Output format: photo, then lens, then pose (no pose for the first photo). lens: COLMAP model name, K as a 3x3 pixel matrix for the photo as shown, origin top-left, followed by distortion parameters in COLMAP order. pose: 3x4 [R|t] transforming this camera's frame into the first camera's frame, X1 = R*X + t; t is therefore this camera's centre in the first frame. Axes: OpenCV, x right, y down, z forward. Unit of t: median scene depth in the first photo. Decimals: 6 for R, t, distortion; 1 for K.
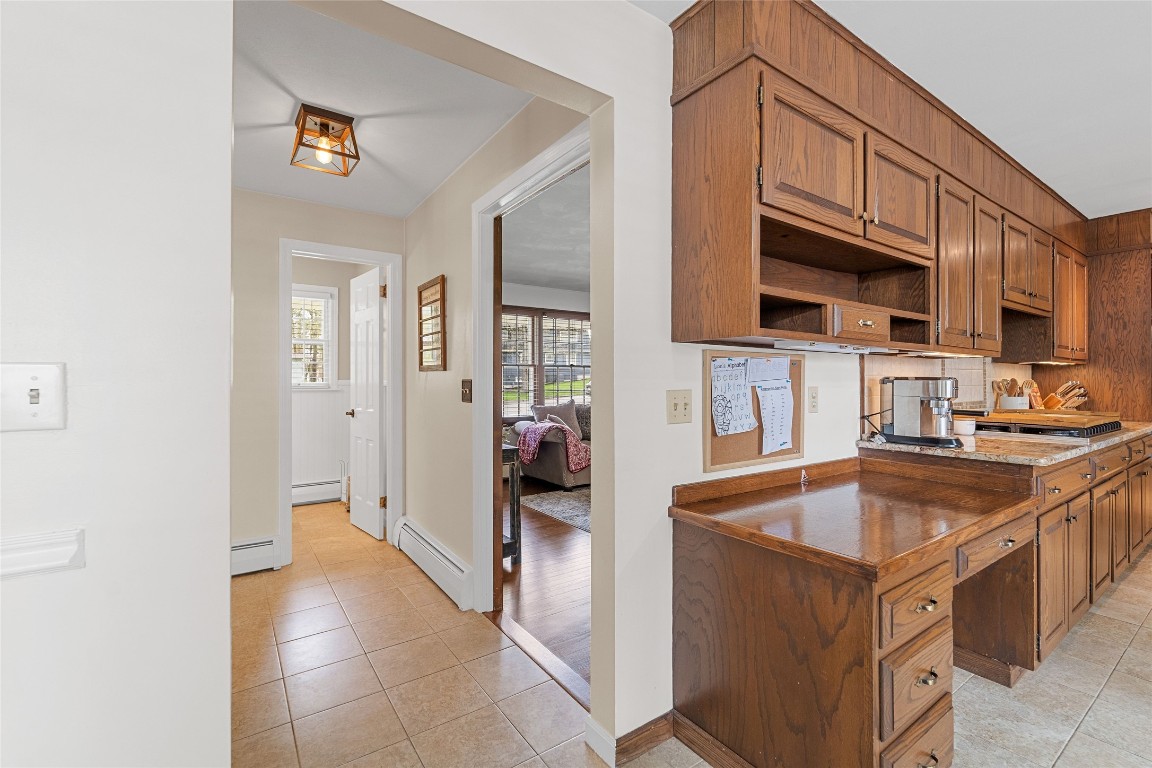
lens RADIAL K [[484.0, 0, 548.3], [0, 484.0, 380.8], [0, 0, 1]] dist [-0.001643, -0.000645]
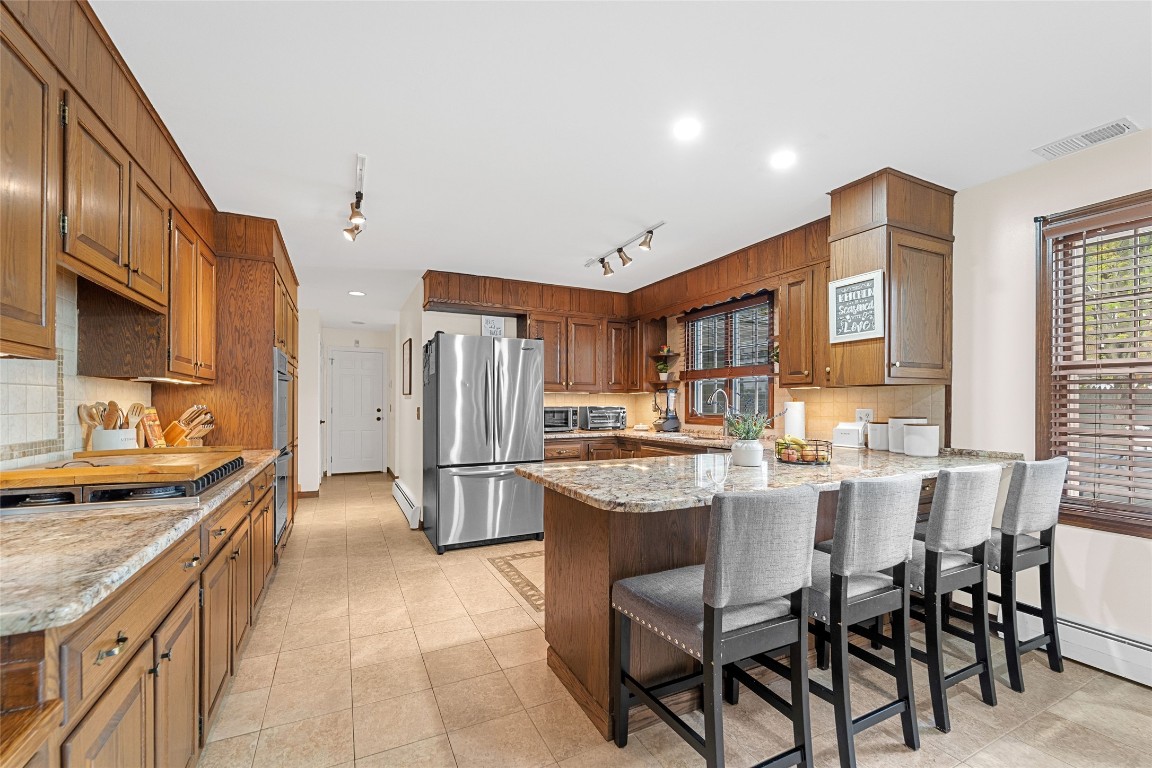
lens RADIAL K [[501.9, 0, 602.3], [0, 501.9, 397.7], [0, 0, 1]] dist [-0.001320, -0.000414]
pose [[0.091928, 0.011475, 0.995700, 0.339786], [-0.000929, 0.999934, -0.011438, -0.002895], [-0.995765, 0.000127, 0.091932, 0.272466]]
